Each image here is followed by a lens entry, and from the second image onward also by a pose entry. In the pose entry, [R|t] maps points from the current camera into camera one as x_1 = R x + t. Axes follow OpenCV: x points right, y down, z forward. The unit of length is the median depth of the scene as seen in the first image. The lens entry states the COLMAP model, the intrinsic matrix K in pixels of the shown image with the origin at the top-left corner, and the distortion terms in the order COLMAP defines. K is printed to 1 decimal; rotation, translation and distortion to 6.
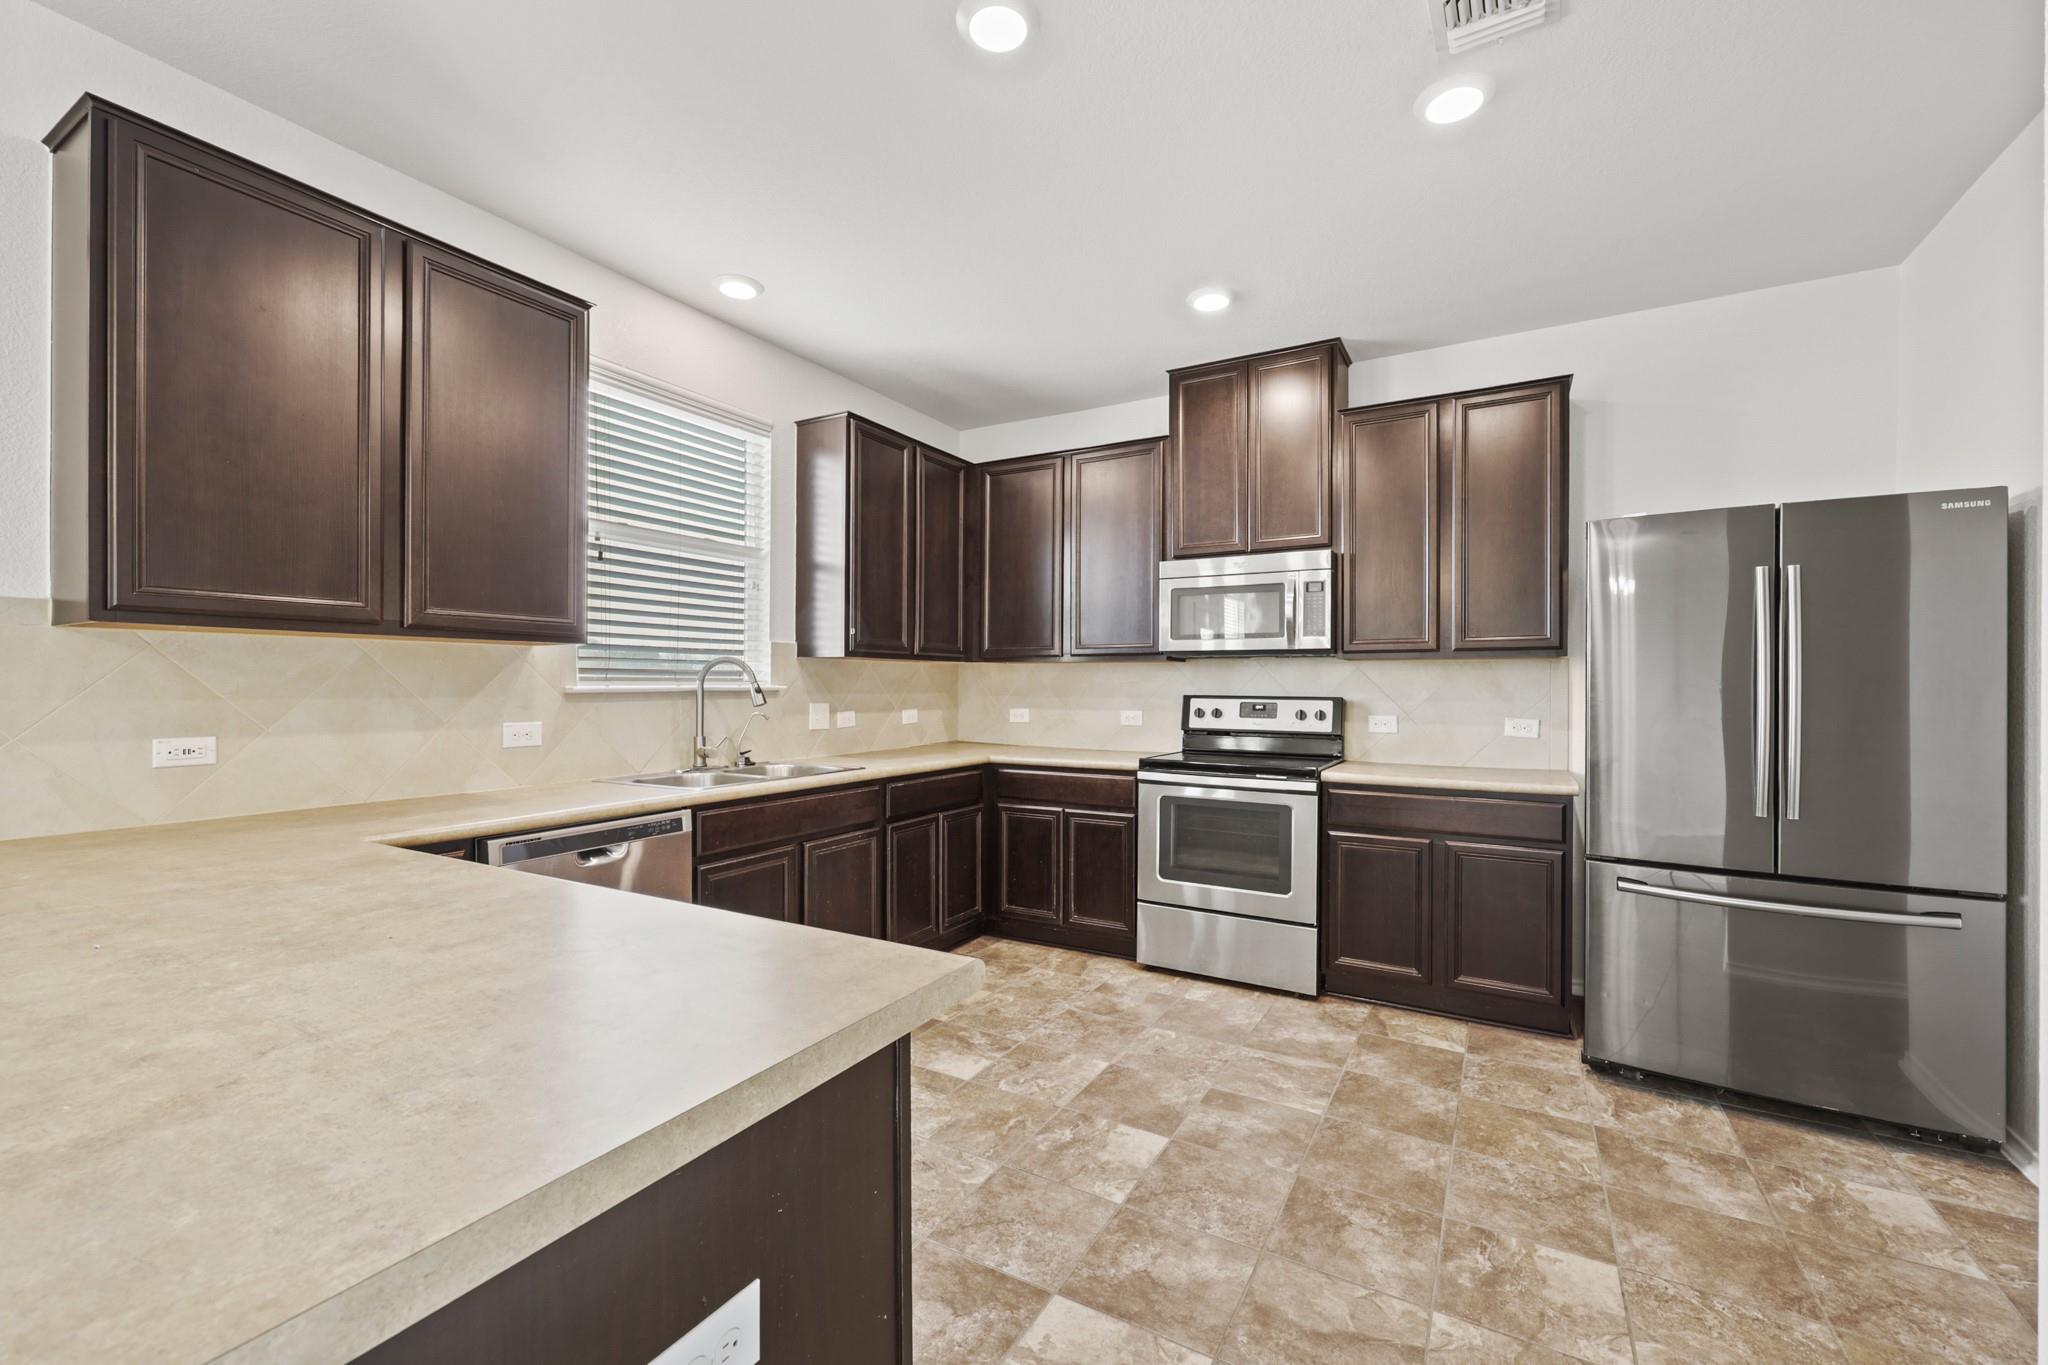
lens RADIAL K [[841.7, 0, 1030.7], [0, 841.7, 695.2], [0, 0, 1]] dist [0.004243, 0.000436]
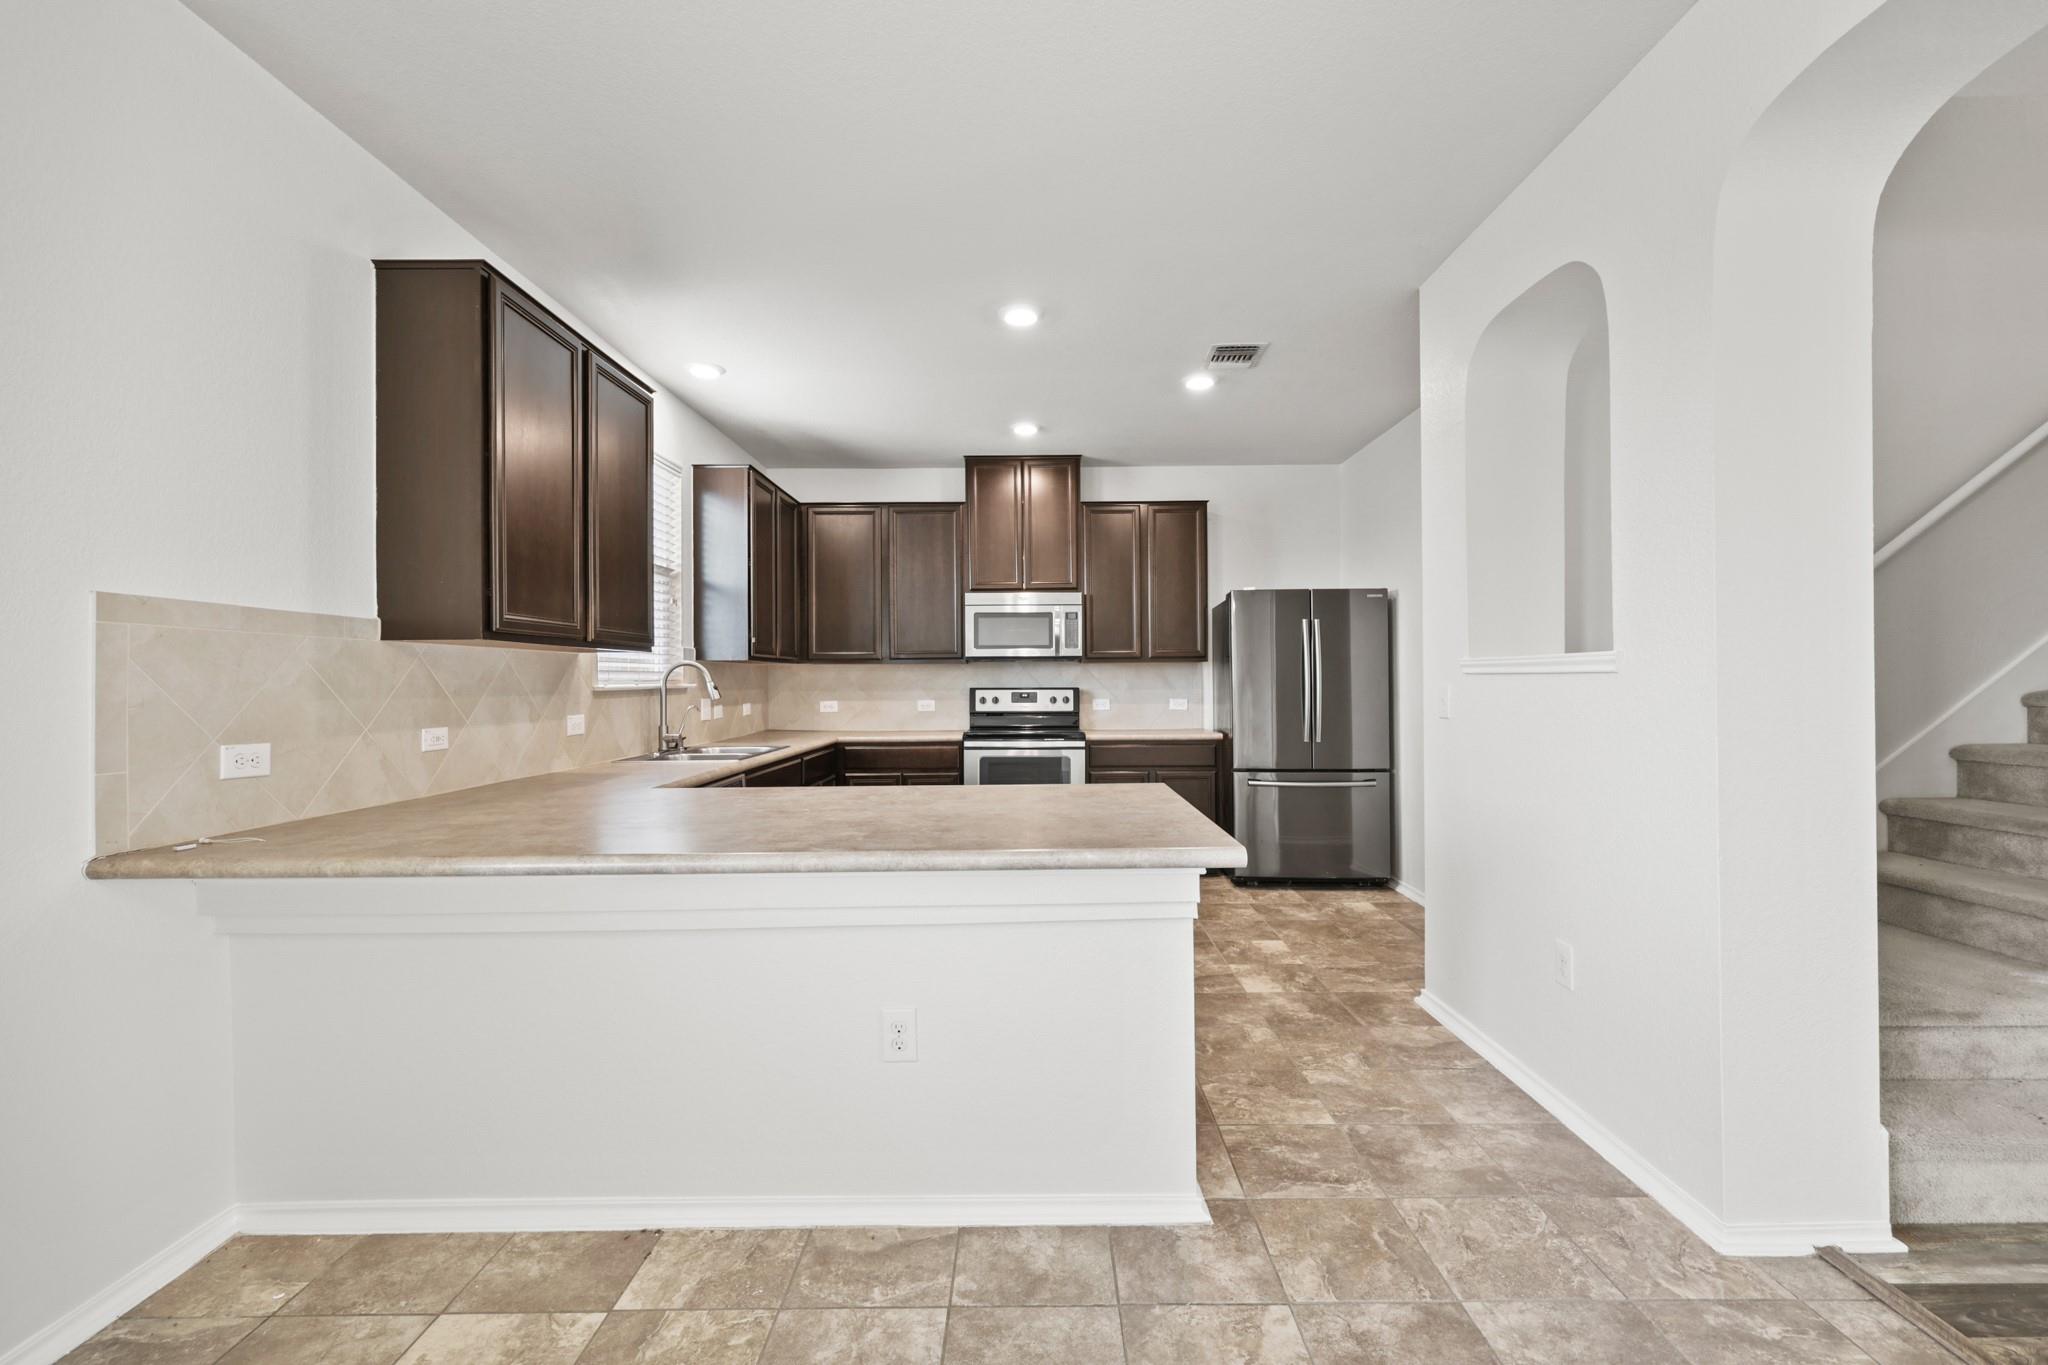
lens RADIAL K [[841.7, 0, 1030.7], [0, 841.7, 695.2], [0, 0, 1]] dist [0.004243, 0.000436]
pose [[0.874179, -0.018024, 0.485269, -0.469366], [0.016190, 0.999837, 0.007969, 0.002821], [-0.485334, 0.000890, 0.874329, -0.304601]]
